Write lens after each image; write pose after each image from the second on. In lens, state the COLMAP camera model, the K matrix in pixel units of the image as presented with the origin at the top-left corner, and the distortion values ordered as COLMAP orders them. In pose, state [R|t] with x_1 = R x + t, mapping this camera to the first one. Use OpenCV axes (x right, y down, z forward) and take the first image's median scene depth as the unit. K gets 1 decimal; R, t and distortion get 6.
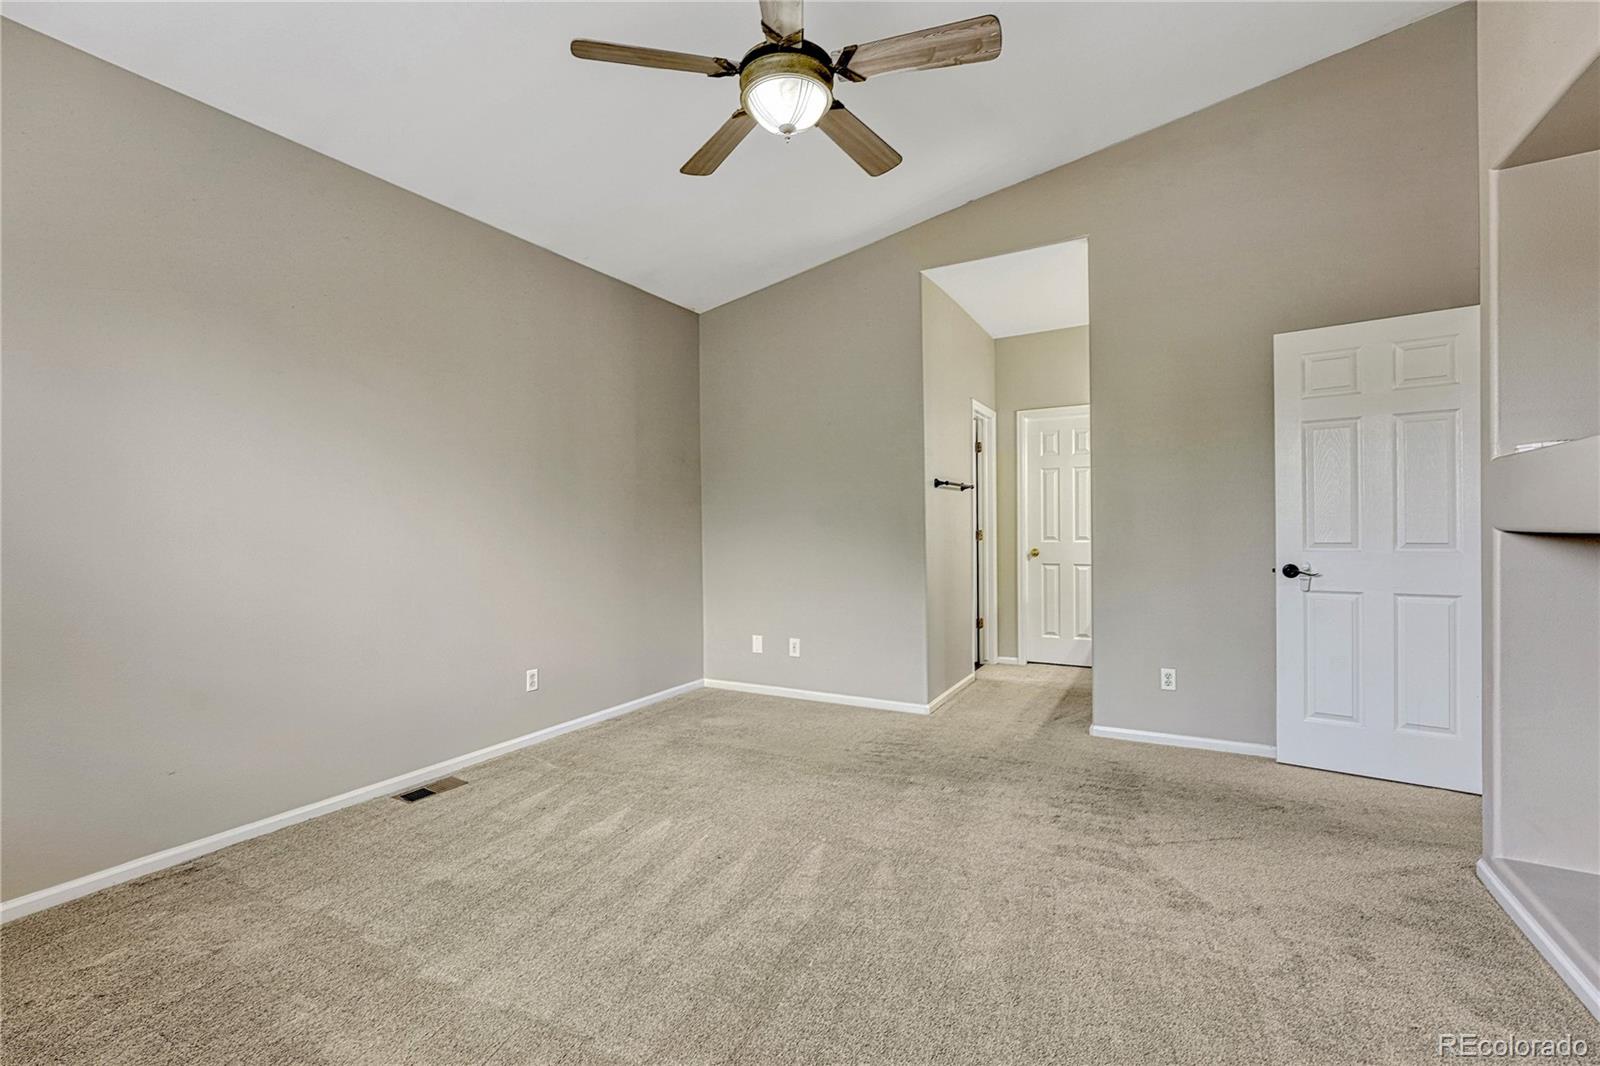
lens RADIAL K [[673.4, 0, 796.6], [0, 673.4, 531.9], [0, 0, 1]] dist [-0.009481, 0.000541]
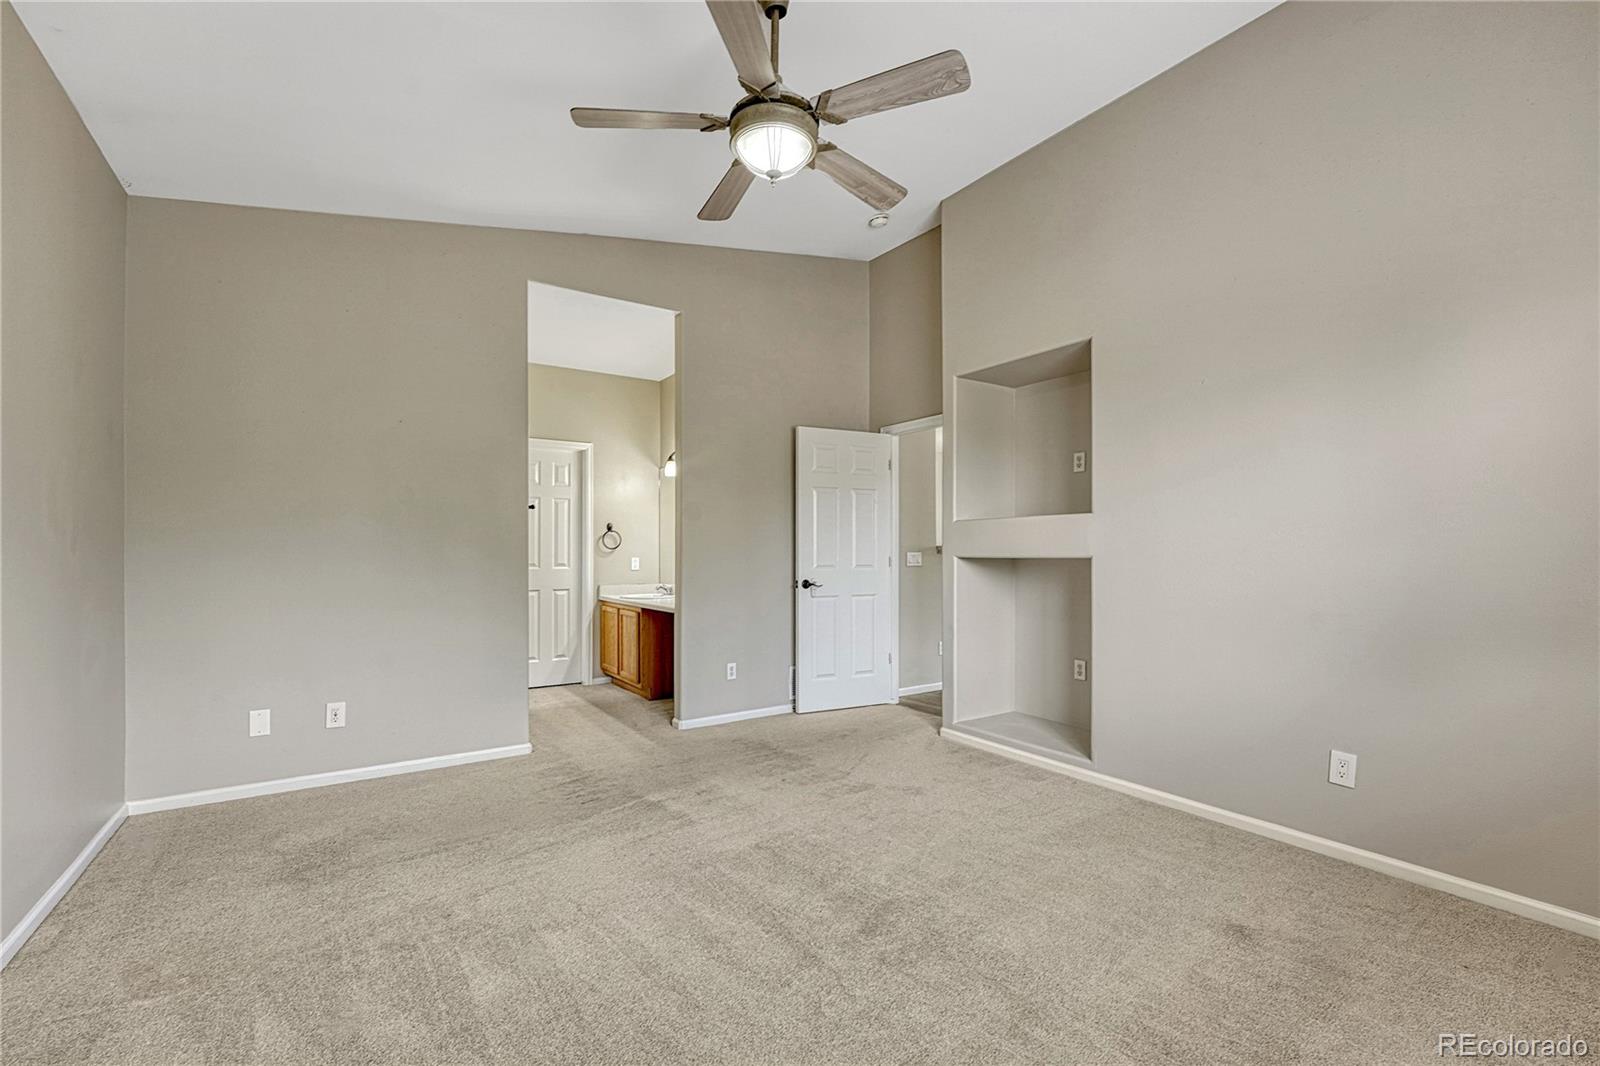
lens RADIAL K [[673.4, 0, 774.8], [0, 673.4, 550.2], [0, 0, 1]] dist [-0.009481, 0.000541]
pose [[0.475188, 0.012075, 0.879802, -0.595770], [0.001204, 0.999896, -0.014373, 0.003617], [-0.879884, 0.007889, 0.475124, 0.320250]]
